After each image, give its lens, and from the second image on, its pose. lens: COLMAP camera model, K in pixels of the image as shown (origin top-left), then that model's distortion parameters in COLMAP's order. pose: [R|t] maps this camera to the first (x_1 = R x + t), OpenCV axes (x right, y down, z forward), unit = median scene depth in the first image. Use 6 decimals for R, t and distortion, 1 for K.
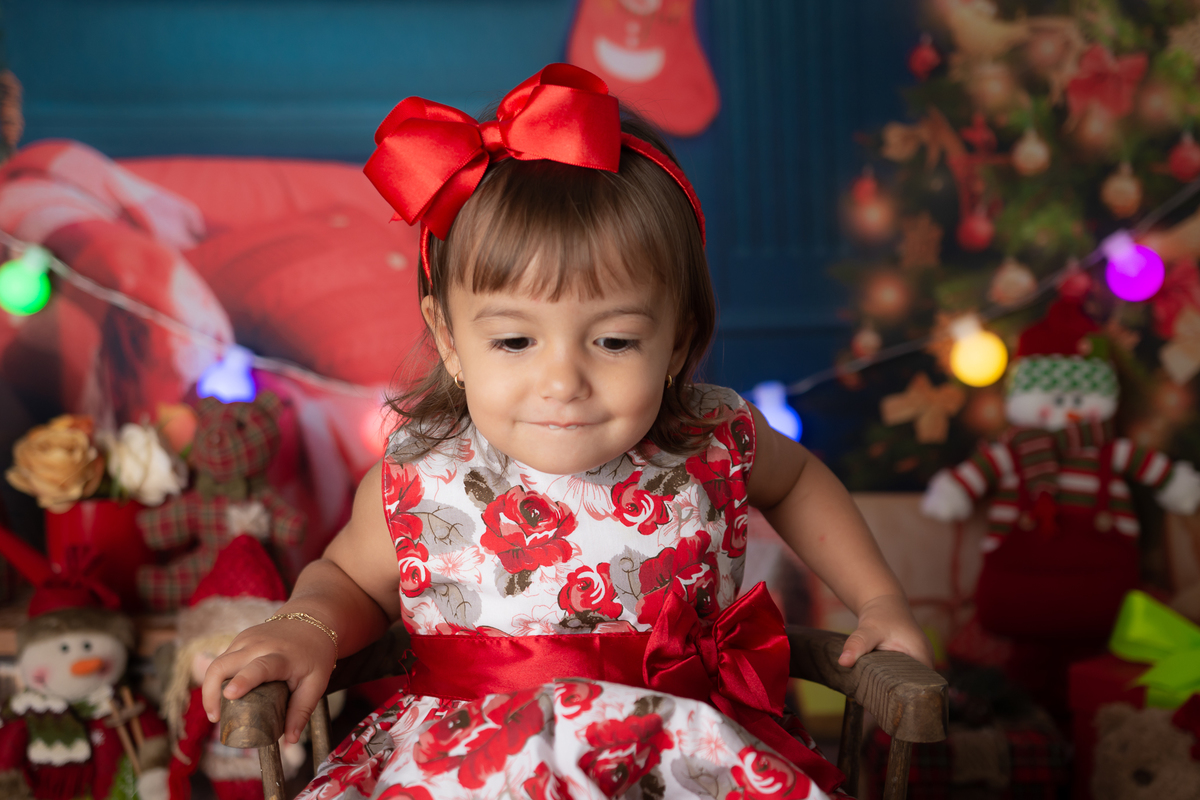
lens RADIAL K [[1848.5, 0, 593.4], [0, 1848.5, 397.9], [0, 0, 1]] dist [-0.006964, 0.029719]
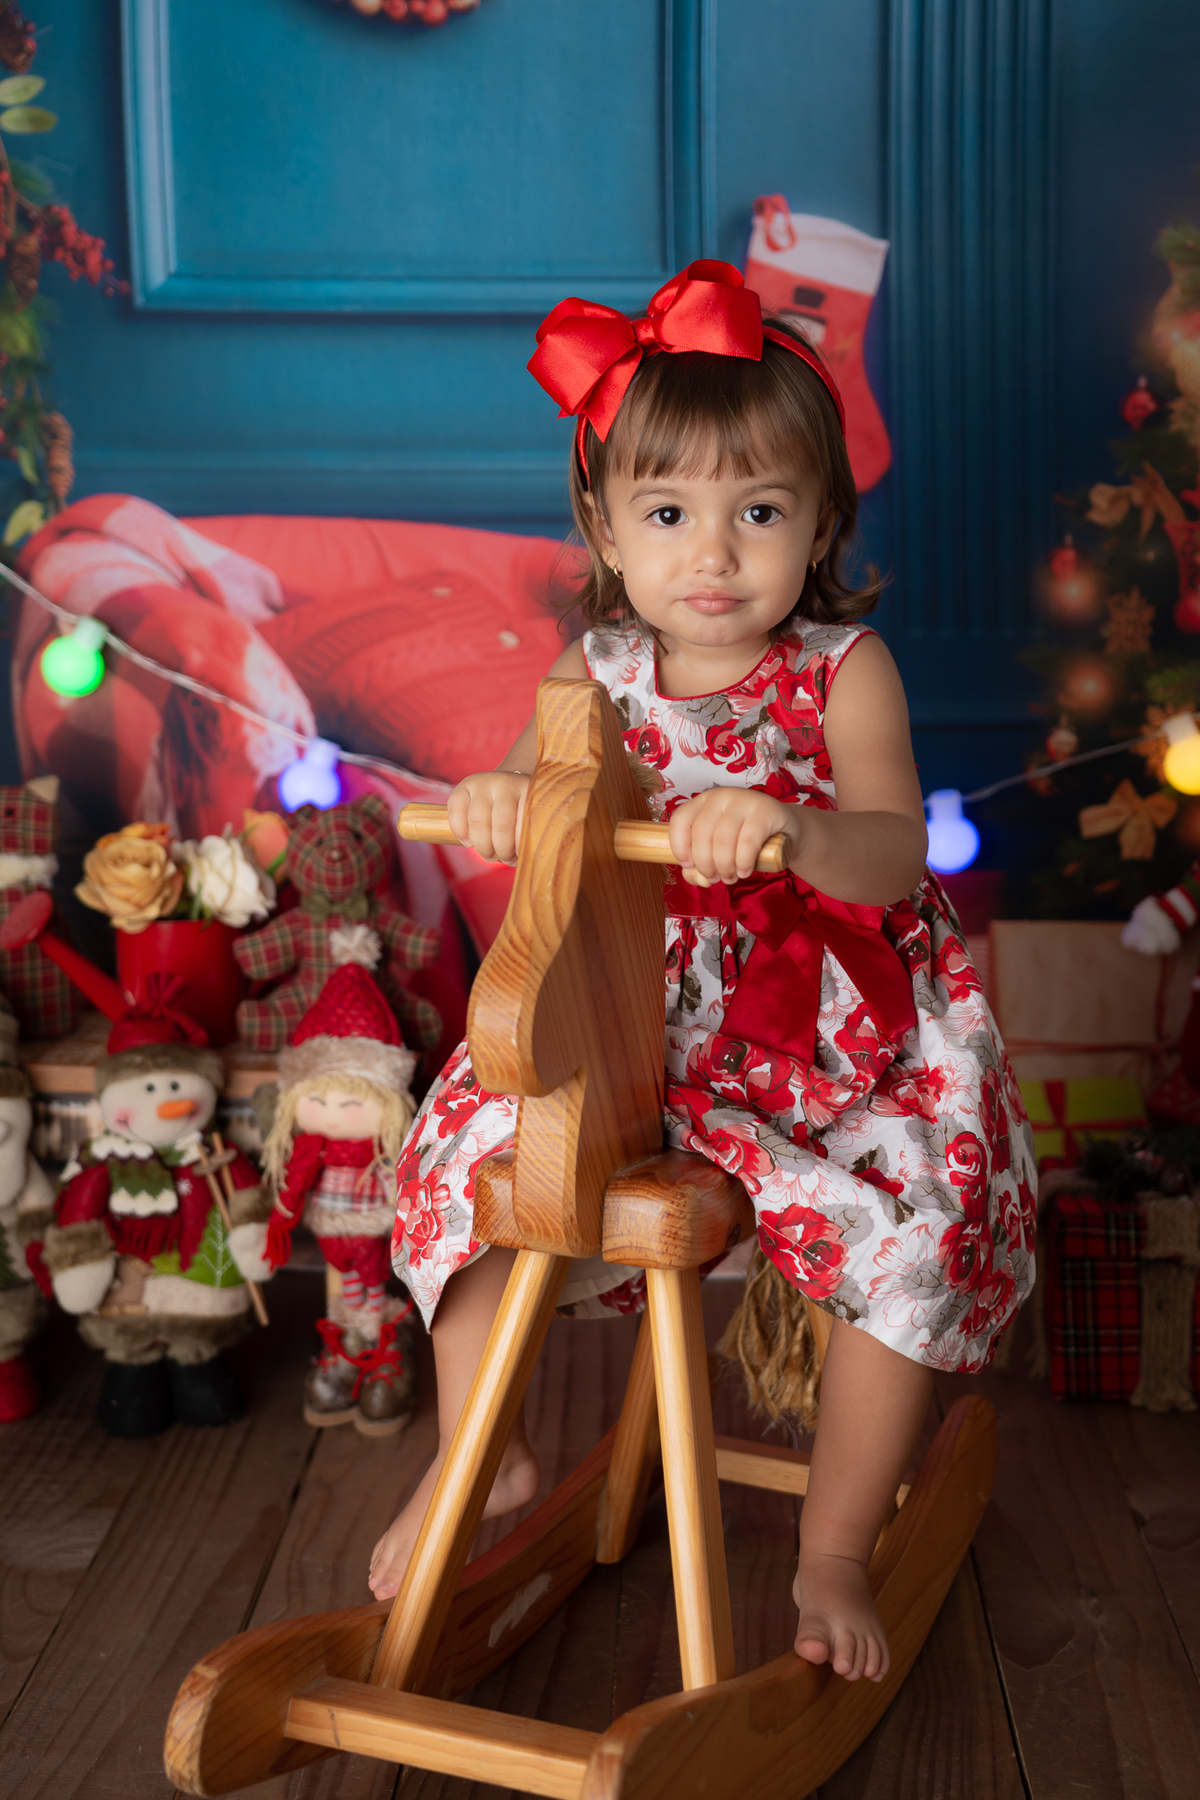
lens RADIAL K [[2638.5, 0, 599.7], [0, 2638.5, 899.2], [0, 0, 1]] dist [-0.018660, 0.112178]
pose [[0.999113, 0.015654, -0.039081, -0.015615], [-0.012923, 0.997519, 0.069195, -0.040186], [0.040067, -0.068629, 0.996837, -0.221529]]
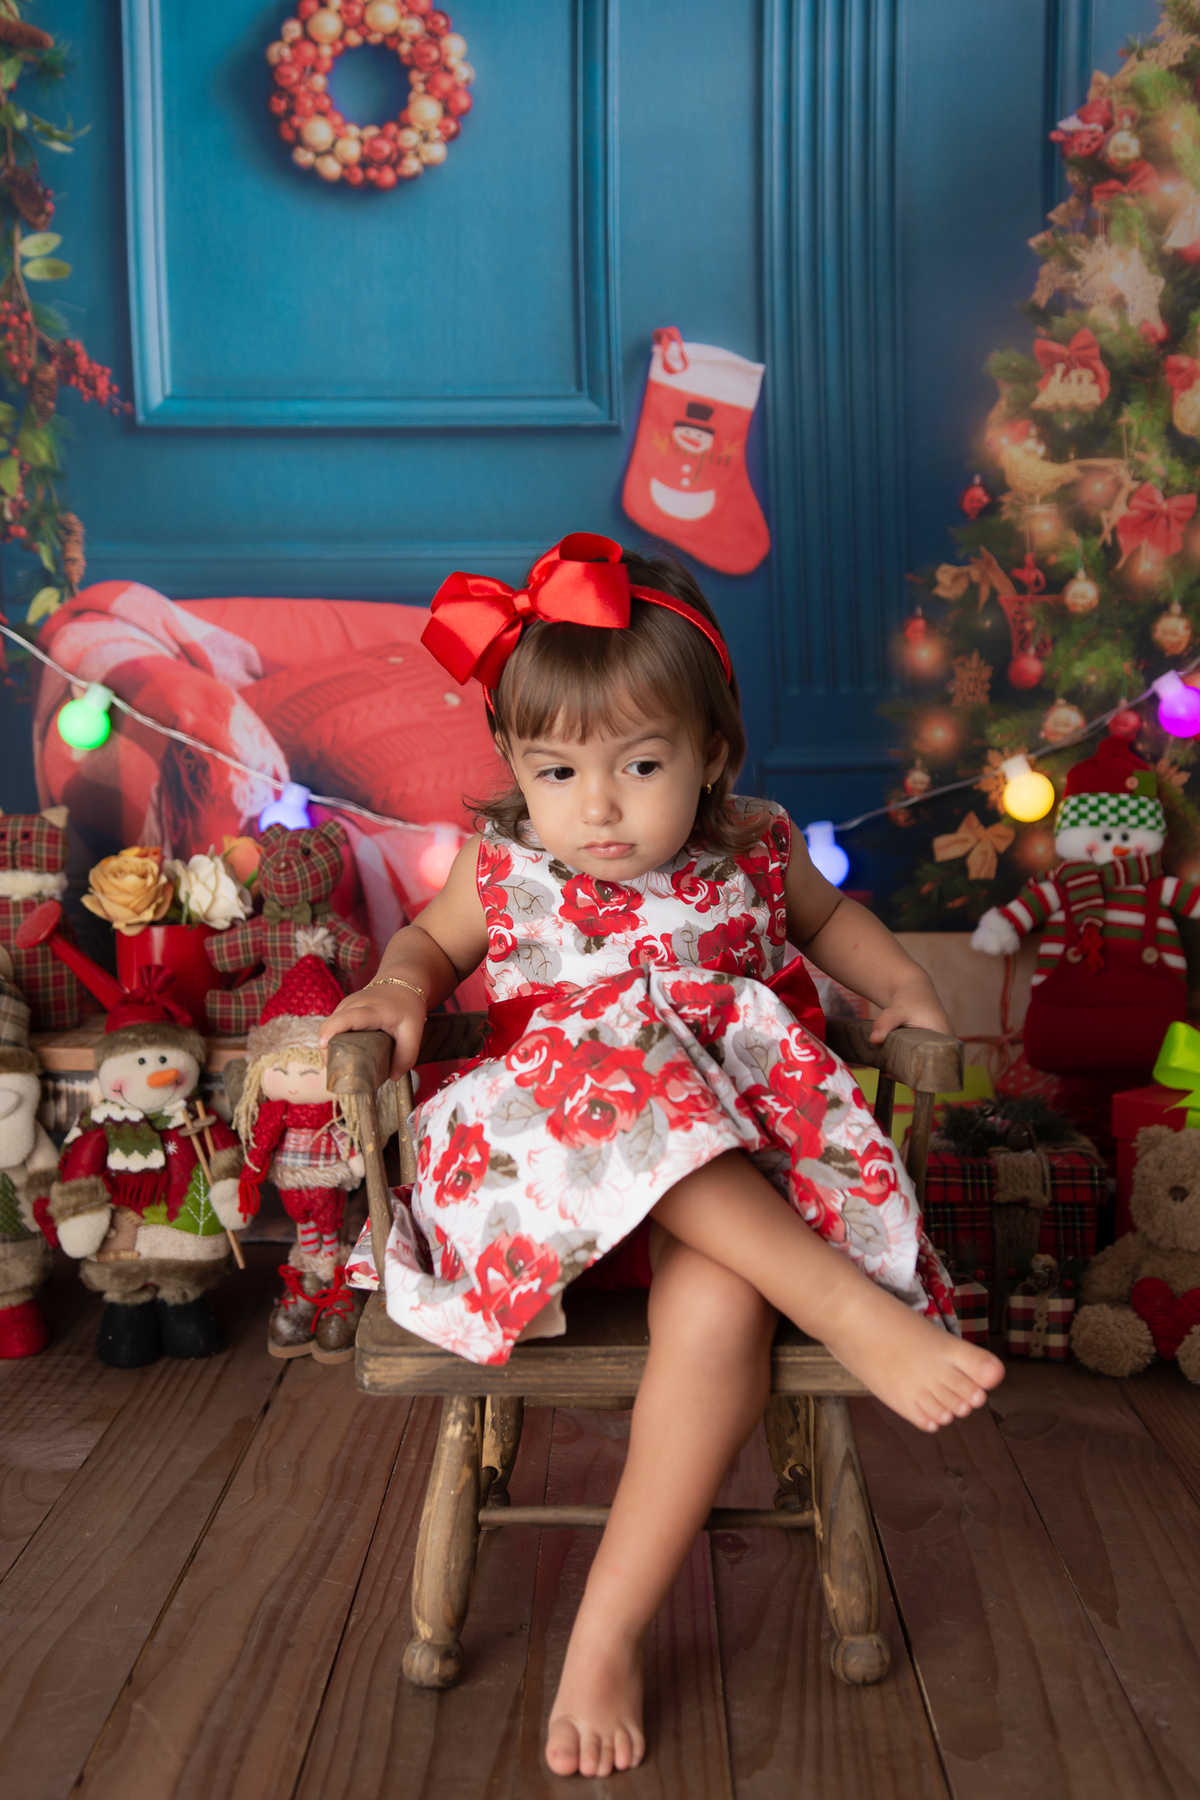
lens RADIAL K [[2119.7, 0, 597.2], [0, 2119.7, 898.1], [0, 0, 1]] dist [0.002744, 0.003677]
pose [[0.999827, 0.003195, -0.018318, -0.005443], [-0.003165, 0.999994, 0.001667, 0.033659], [0.018323, -0.001609, 0.999831, -0.164015]]
